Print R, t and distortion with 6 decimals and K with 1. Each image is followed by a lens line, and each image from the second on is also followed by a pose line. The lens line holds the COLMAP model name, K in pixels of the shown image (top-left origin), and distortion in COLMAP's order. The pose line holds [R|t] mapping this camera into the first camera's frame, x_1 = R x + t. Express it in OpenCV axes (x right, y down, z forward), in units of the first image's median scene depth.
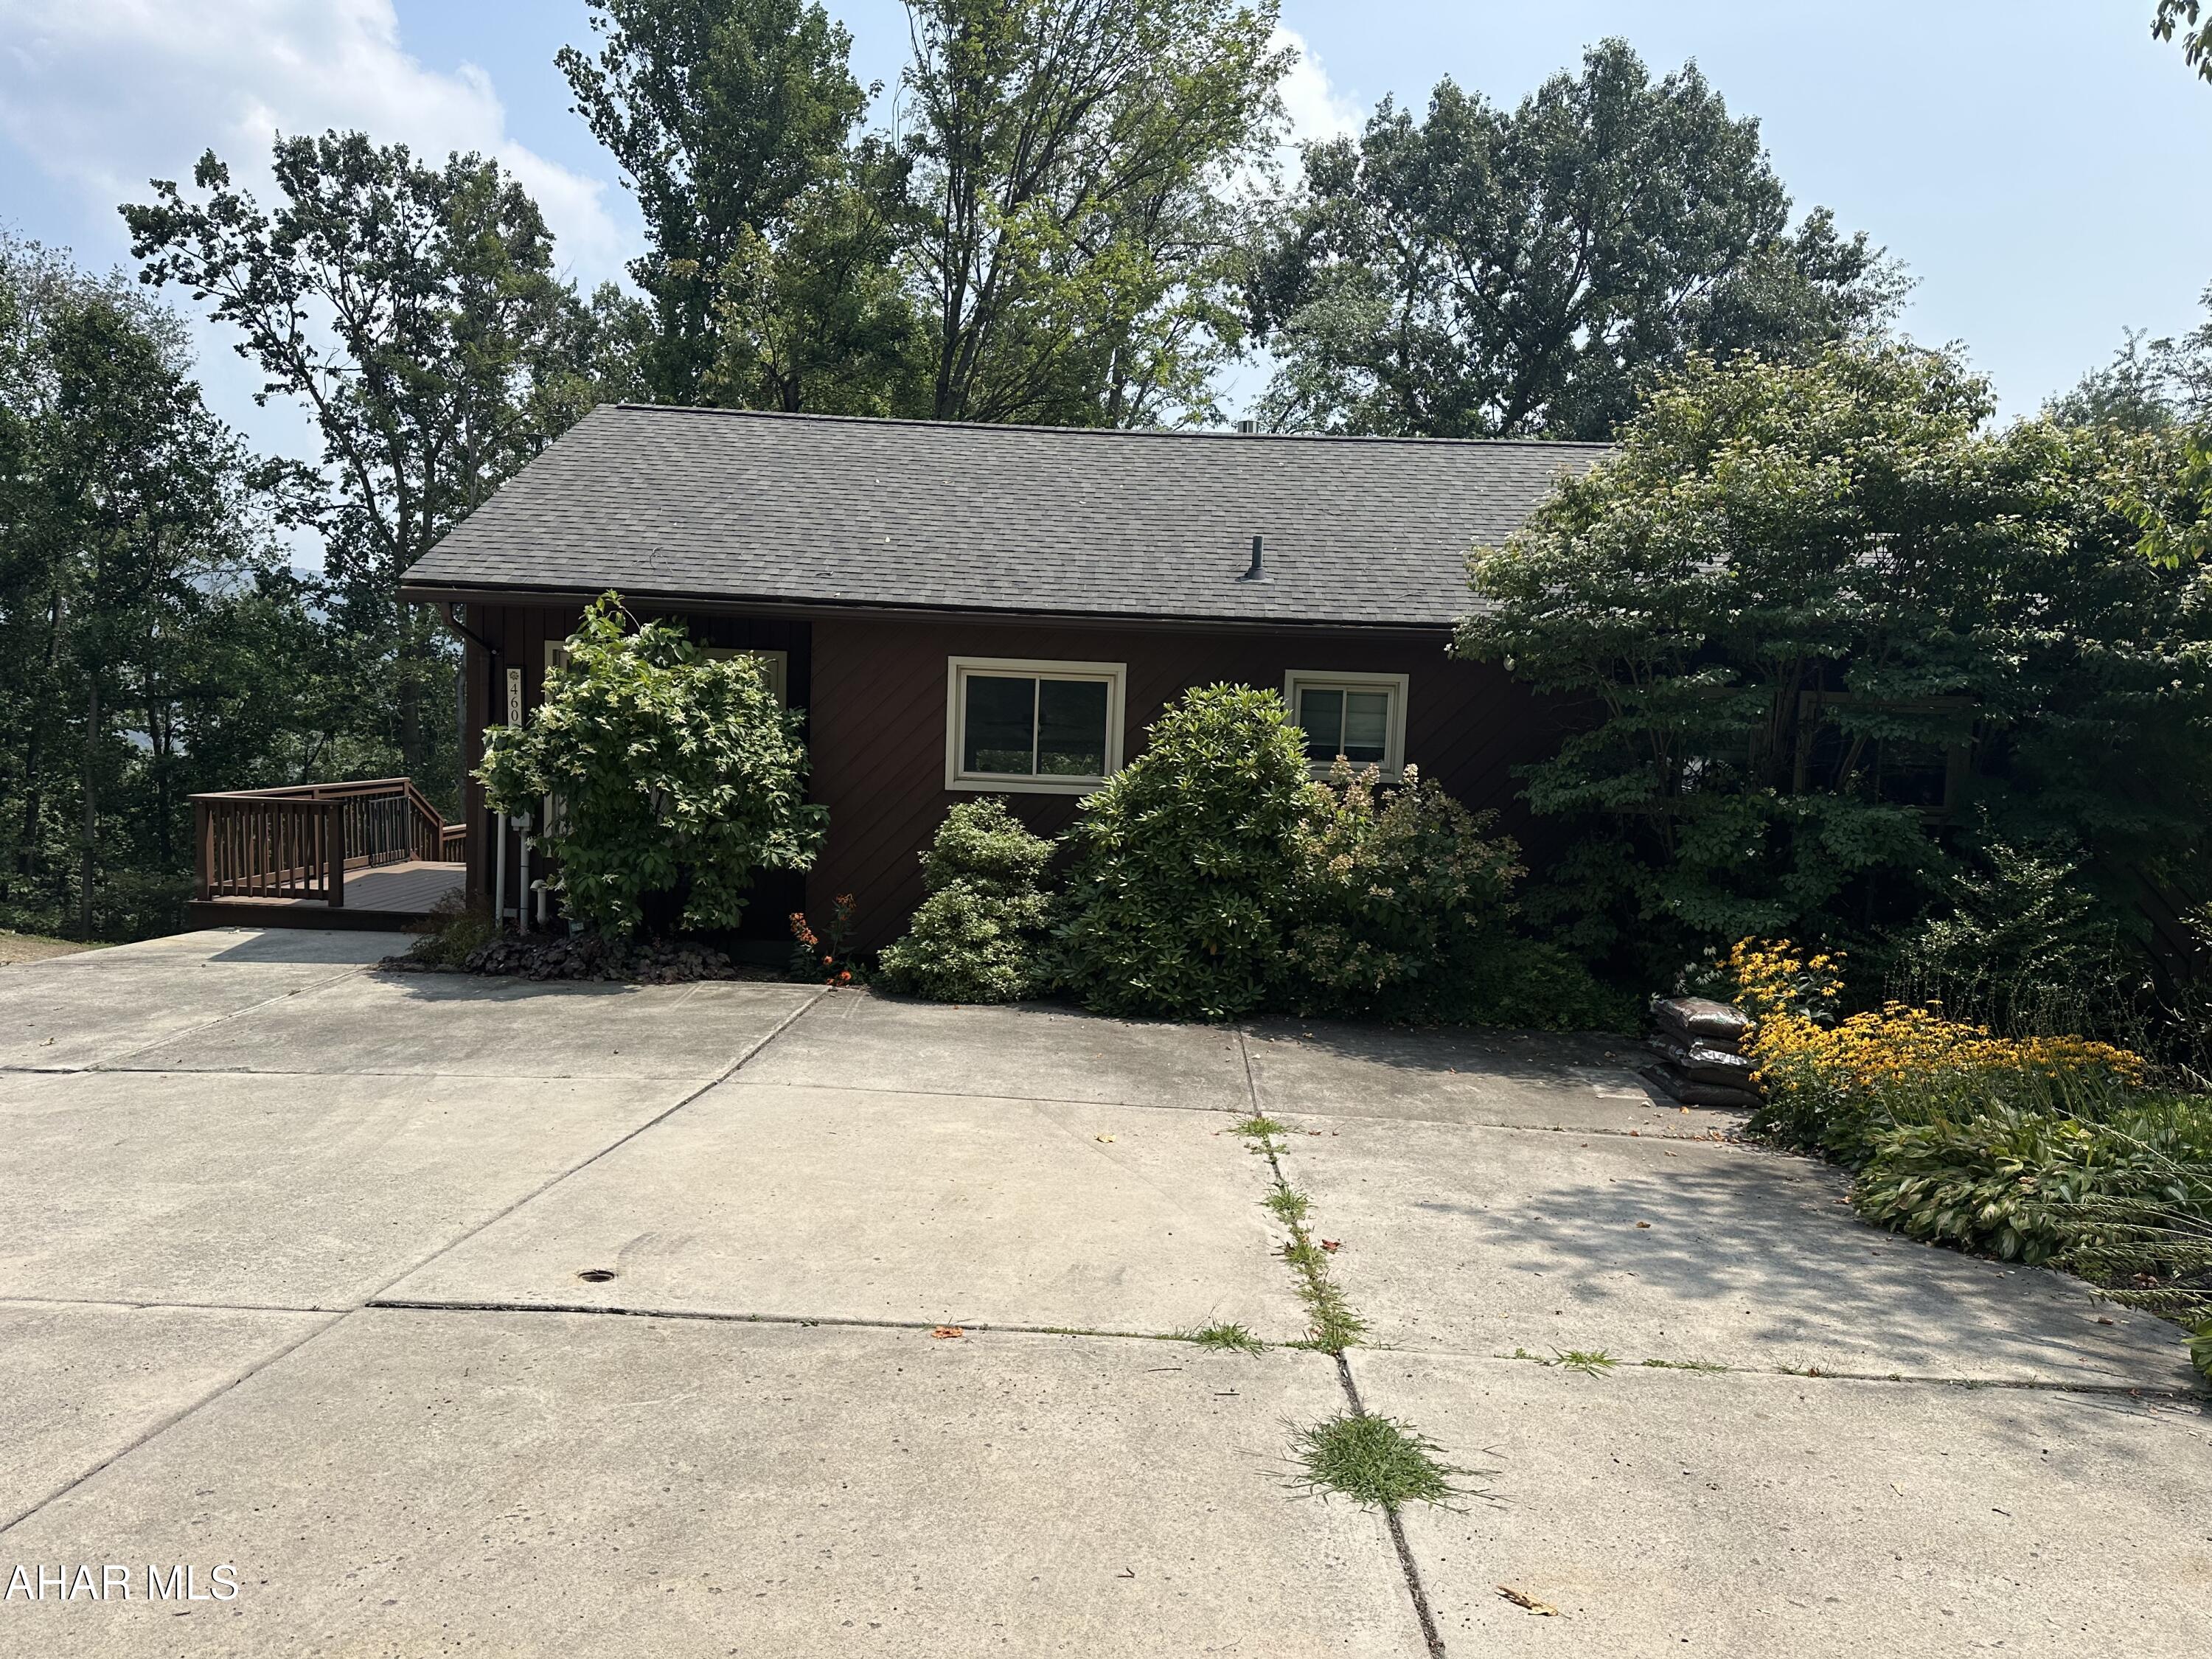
lens RADIAL K [[1572.5, 0, 1107.4], [0, 1572.5, 841.1], [0, 0, 1]] dist [0.036388, -0.031071]
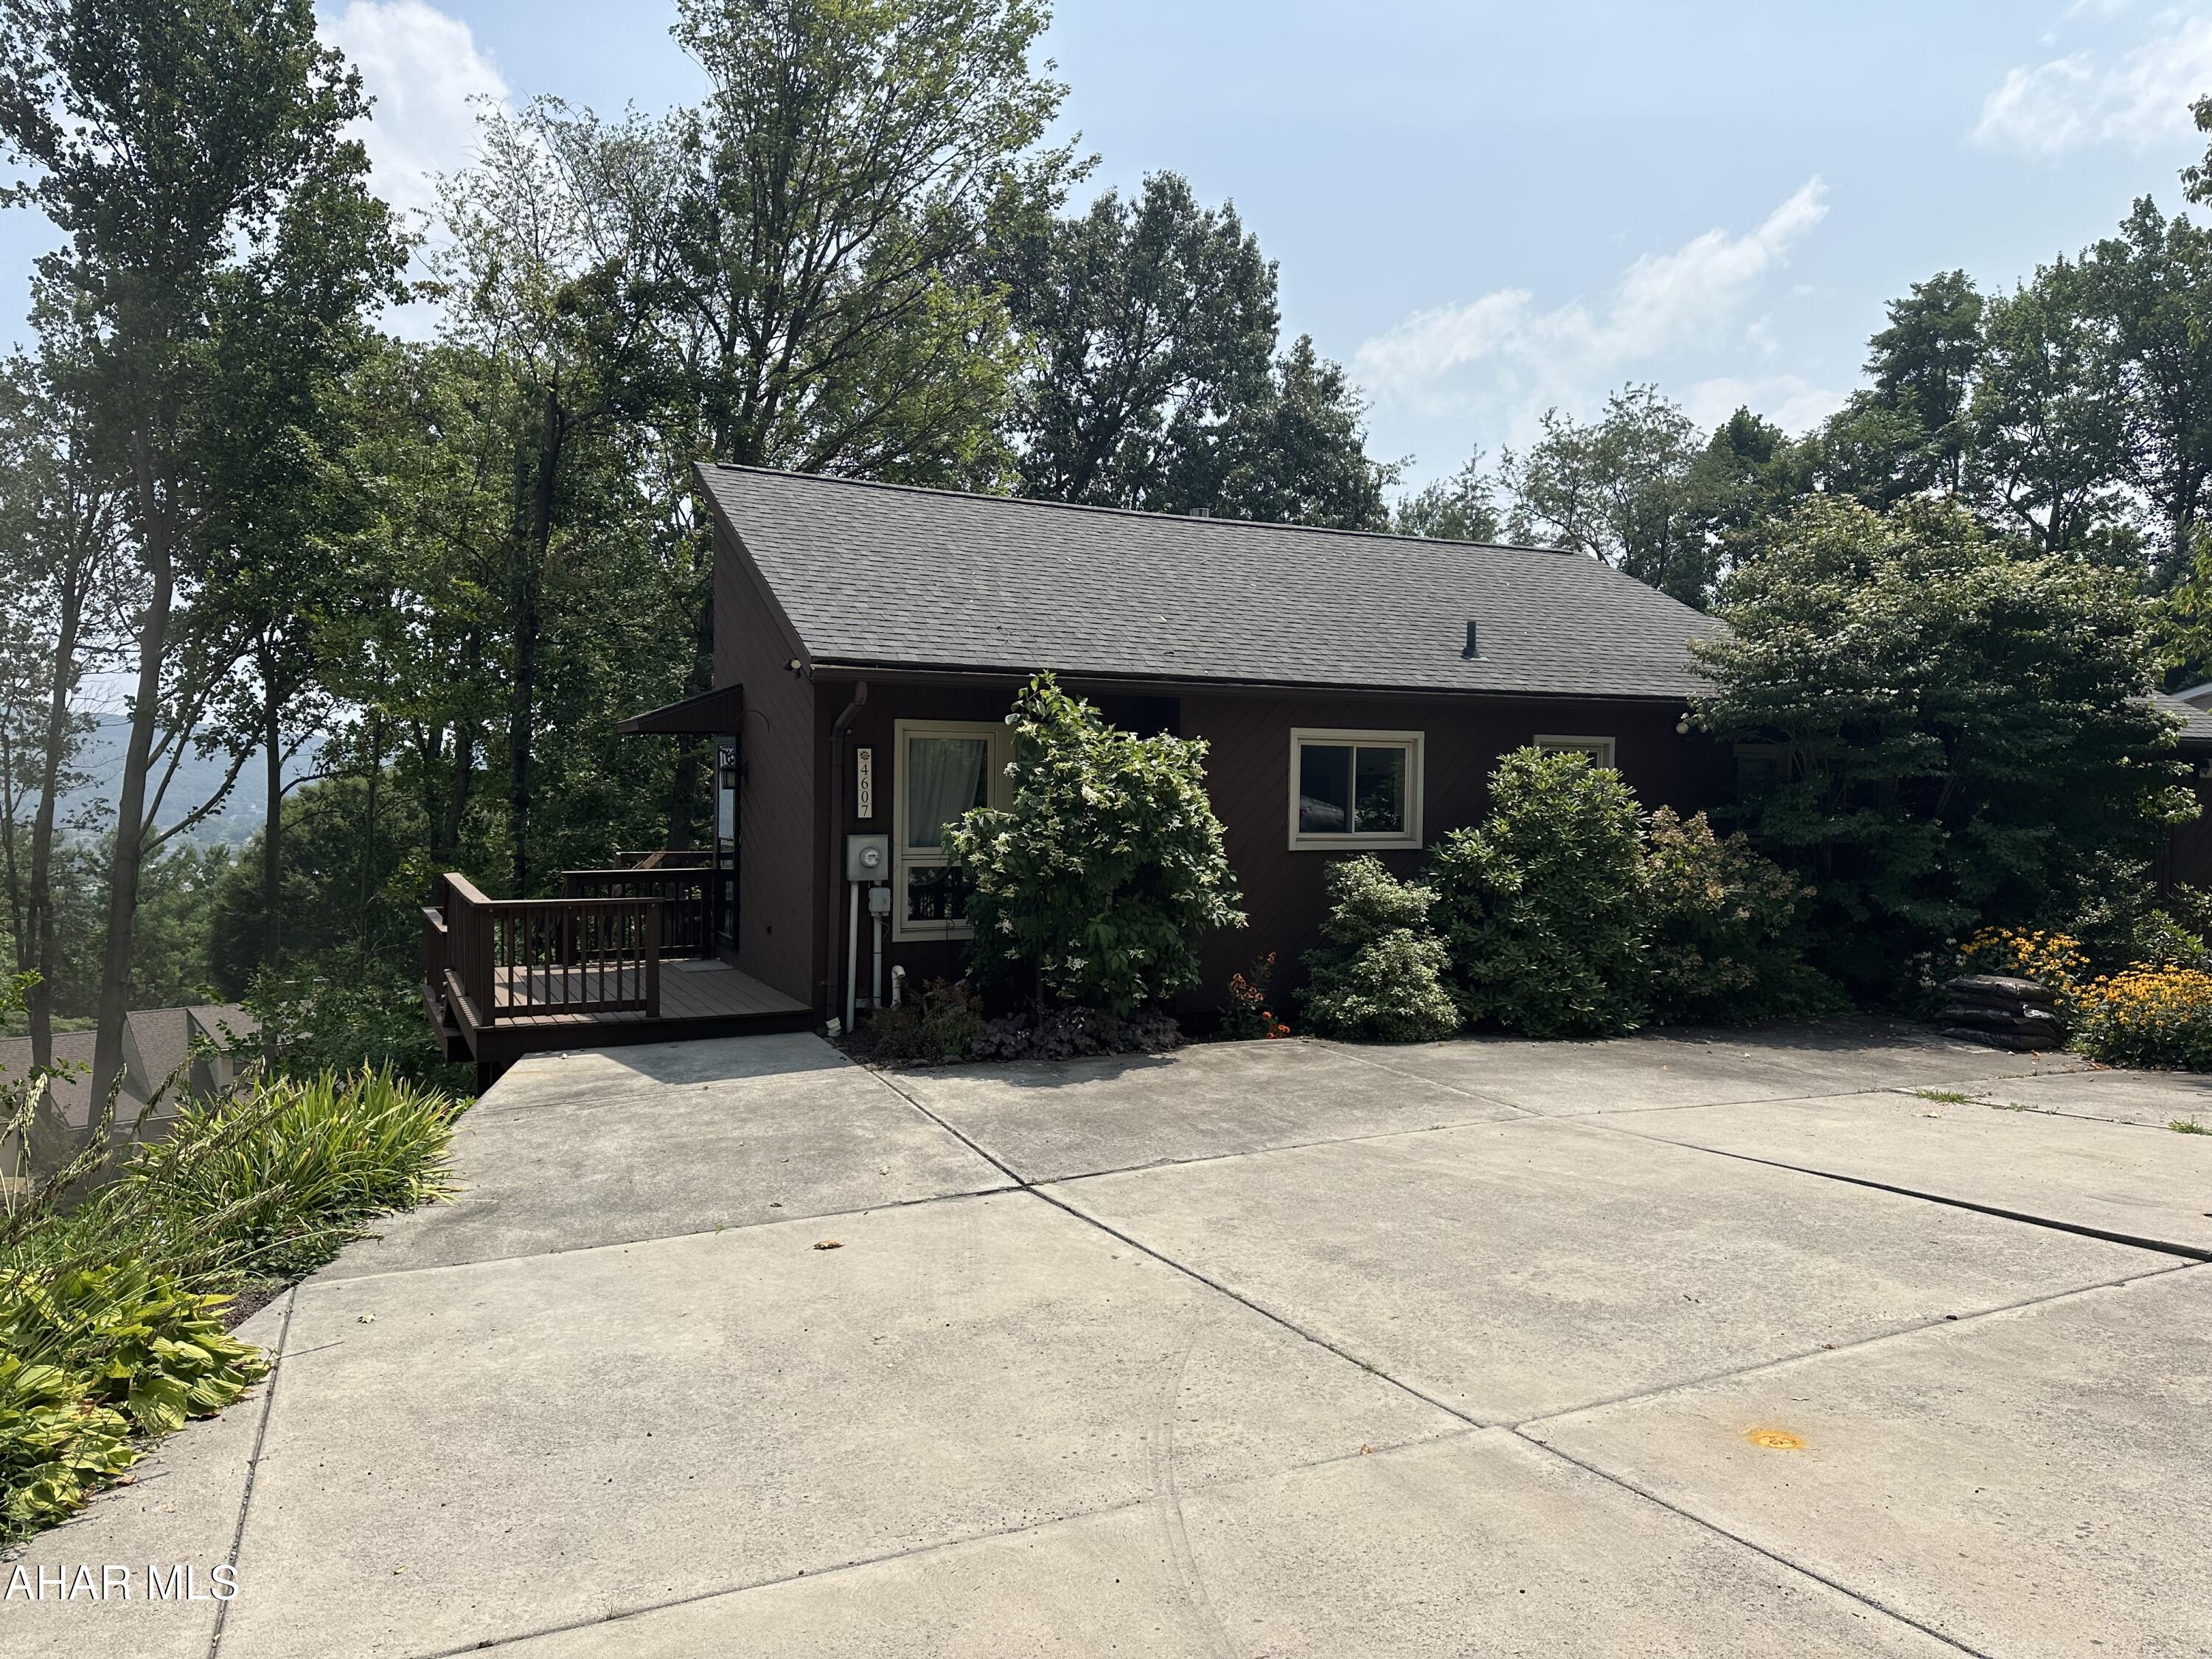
lens RADIAL K [[1572.5, 0, 1101.5], [0, 1572.5, 817.5], [0, 0, 1]] dist [0.036388, -0.031071]
pose [[0.892452, -0.039886, 0.449376, -0.709281], [0.060418, 0.997678, -0.031436, -0.029548], [-0.447079, 0.055205, 0.892789, 0.091746]]
